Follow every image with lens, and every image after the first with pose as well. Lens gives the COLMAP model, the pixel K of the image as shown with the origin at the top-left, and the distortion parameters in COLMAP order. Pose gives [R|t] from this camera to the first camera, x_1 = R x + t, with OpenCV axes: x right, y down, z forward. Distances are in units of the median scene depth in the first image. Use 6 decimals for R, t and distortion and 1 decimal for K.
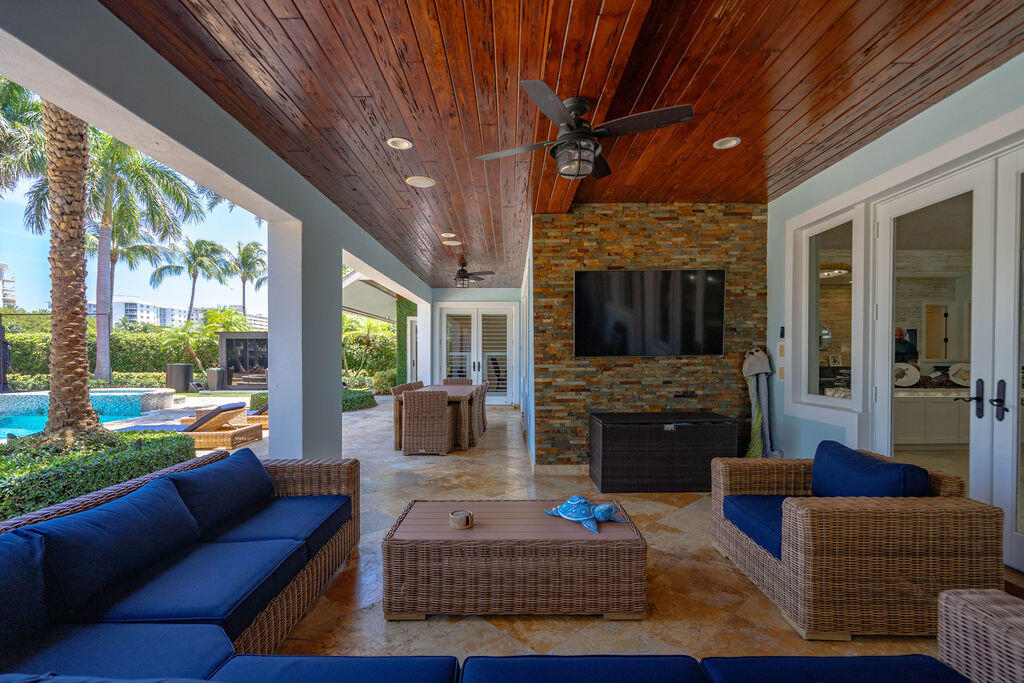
lens RADIAL K [[470.9, 0, 515.4], [0, 470.9, 360.6], [0, 0, 1]] dist [0.004793, 0.001318]
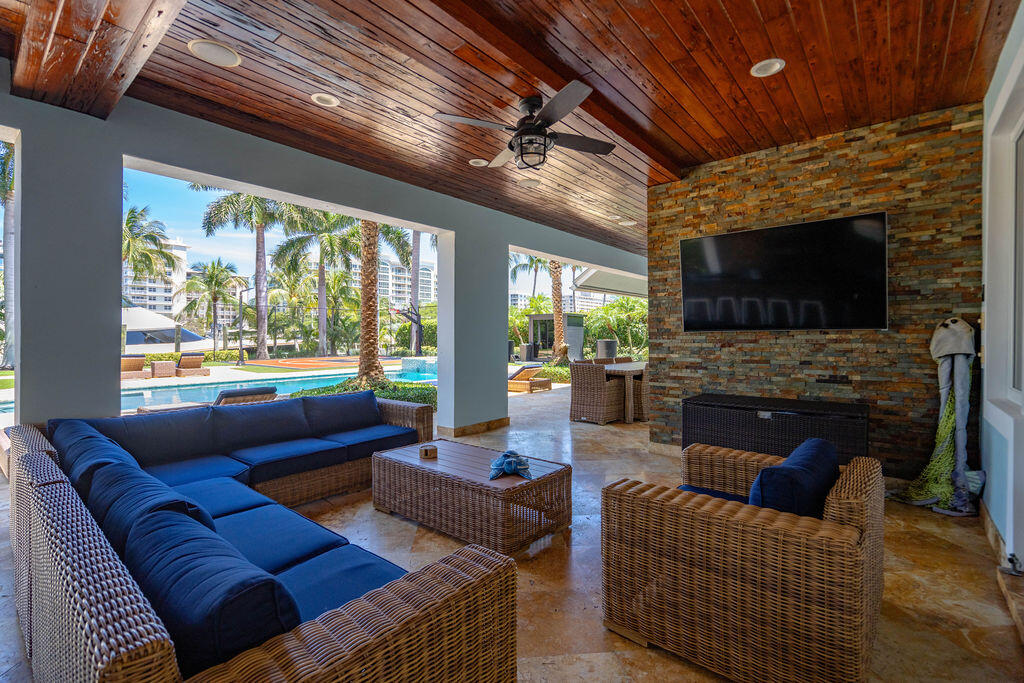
lens RADIAL K [[470.9, 0, 521.3], [0, 470.9, 336.8], [0, 0, 1]] dist [0.004793, 0.001318]
pose [[0.771497, 0.003073, -0.636226, 0.459892], [-0.007608, 0.999961, -0.004395, 0.008858], [0.636187, 0.008231, 0.771491, 0.070265]]
